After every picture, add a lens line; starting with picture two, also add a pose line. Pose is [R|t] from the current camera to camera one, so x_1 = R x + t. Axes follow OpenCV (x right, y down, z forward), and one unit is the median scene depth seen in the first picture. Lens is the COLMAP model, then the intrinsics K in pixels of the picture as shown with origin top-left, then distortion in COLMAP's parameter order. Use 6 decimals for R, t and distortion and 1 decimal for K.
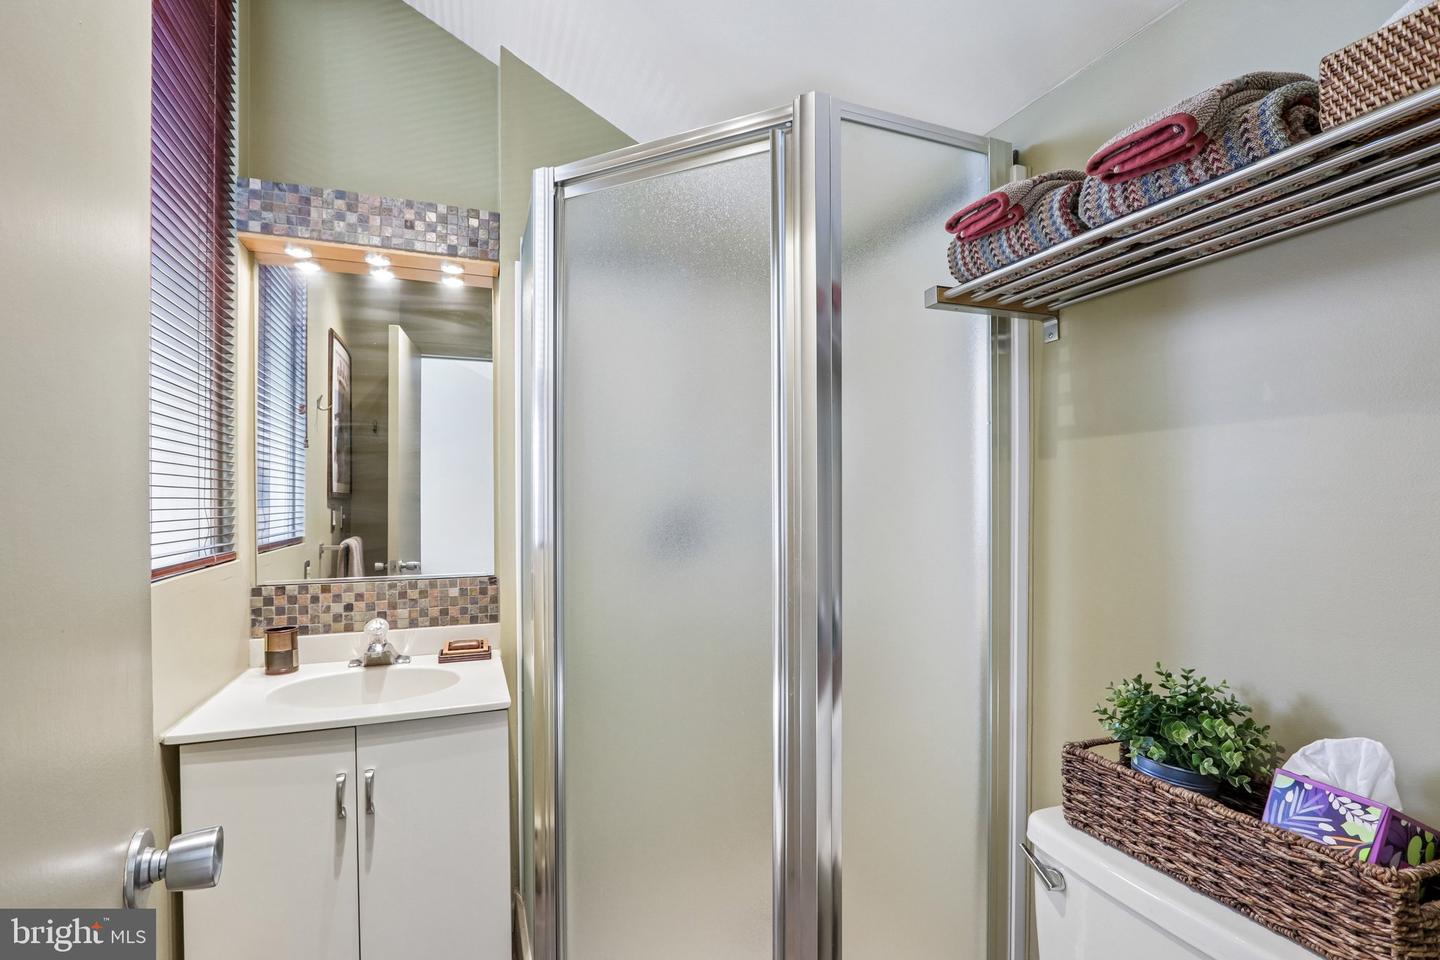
lens RADIAL K [[681.4, 0, 718.6], [0, 681.4, 487.5], [0, 0, 1]] dist [0.001635, 0.004310]
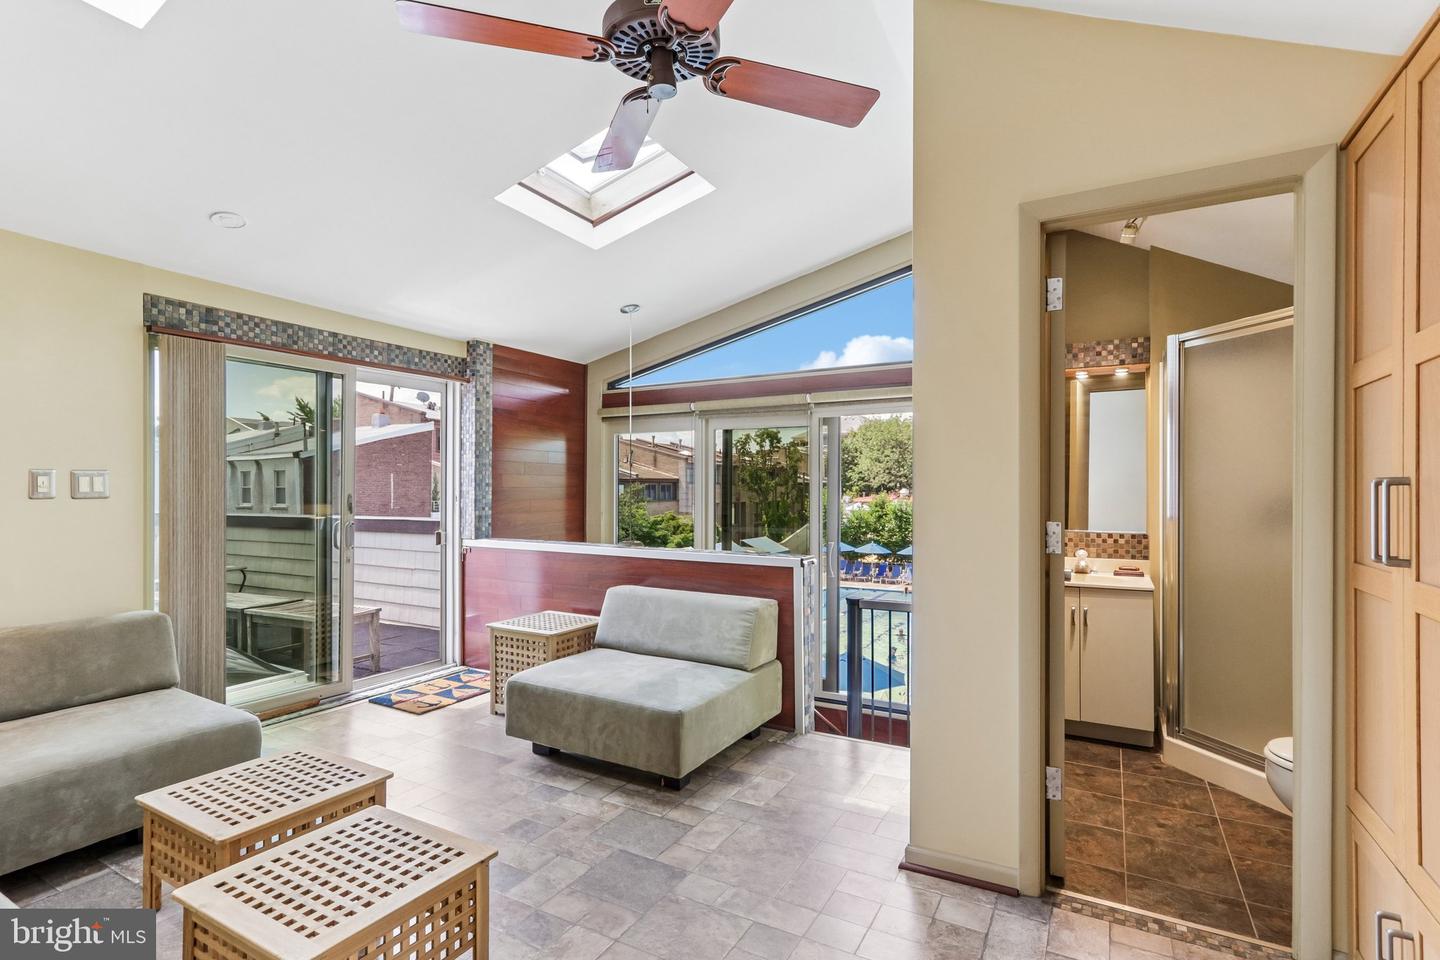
lens RADIAL K [[681.4, 0, 710.6], [0, 681.4, 487.8], [0, 0, 1]] dist [0.001635, 0.004310]
pose [[0.634713, 0.002958, -0.772742, 0.357482], [-0.002431, 0.999995, 0.001831, 0.005284], [0.772744, 0.000716, 0.634717, -1.107548]]
